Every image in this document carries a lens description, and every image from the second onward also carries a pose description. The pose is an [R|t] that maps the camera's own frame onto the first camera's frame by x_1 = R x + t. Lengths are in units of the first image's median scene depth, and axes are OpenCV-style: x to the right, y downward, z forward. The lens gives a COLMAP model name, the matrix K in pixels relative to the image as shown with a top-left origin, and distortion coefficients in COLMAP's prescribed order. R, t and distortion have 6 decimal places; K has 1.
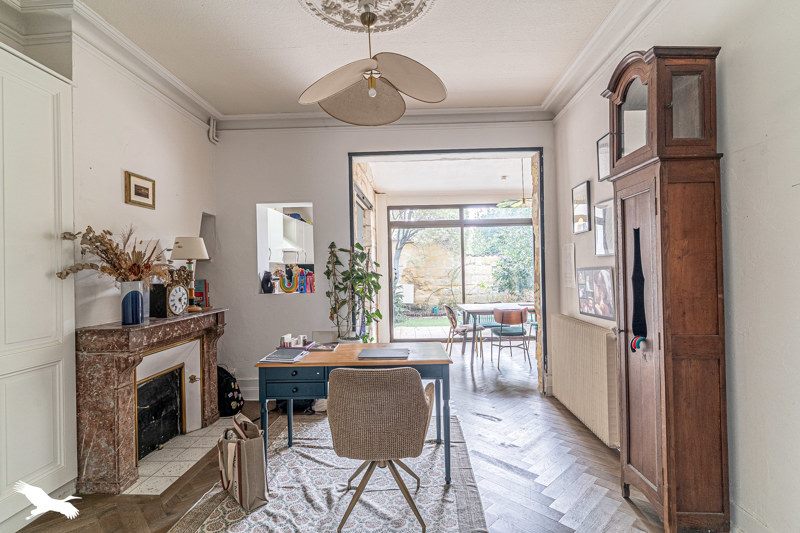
lens RADIAL K [[385.2, 0, 403.3], [0, 385.2, 267.2], [0, 0, 1]] dist [0.000204, -0.000033]
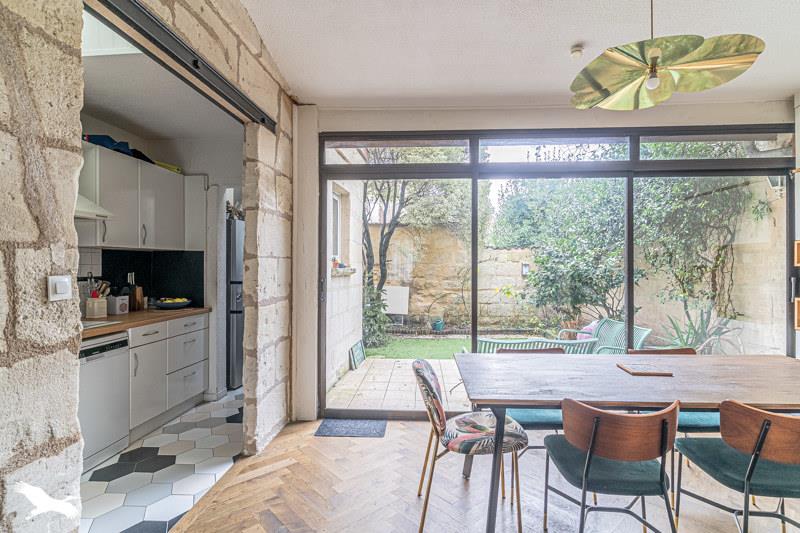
lens RADIAL K [[385.2, 0, 396.9], [0, 385.2, 266.3], [0, 0, 1]] dist [0.000204, -0.000033]
pose [[0.997723, 0.022291, -0.063648, 0.106007], [-0.021937, 0.999740, 0.006259, 0.004206], [0.063771, -0.004849, 0.997953, 0.614170]]
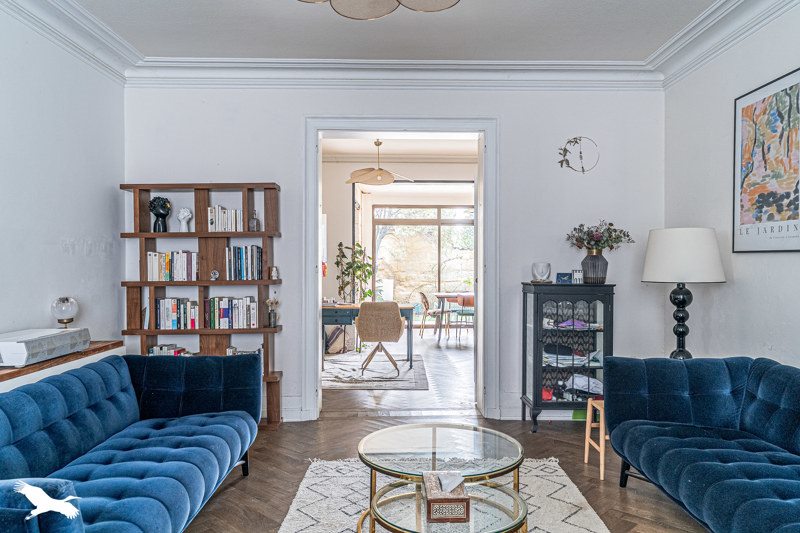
lens RADIAL K [[592.3, 0, 400.5], [0, 592.3, 265.9], [0, 0, 1]] dist [-0.000037, -0.000067]
pose [[0.998896, 0.023897, 0.040453, -0.030168], [-0.024302, 0.999659, 0.009554, -0.001336], [-0.040210, -0.010527, 0.999136, -0.832485]]
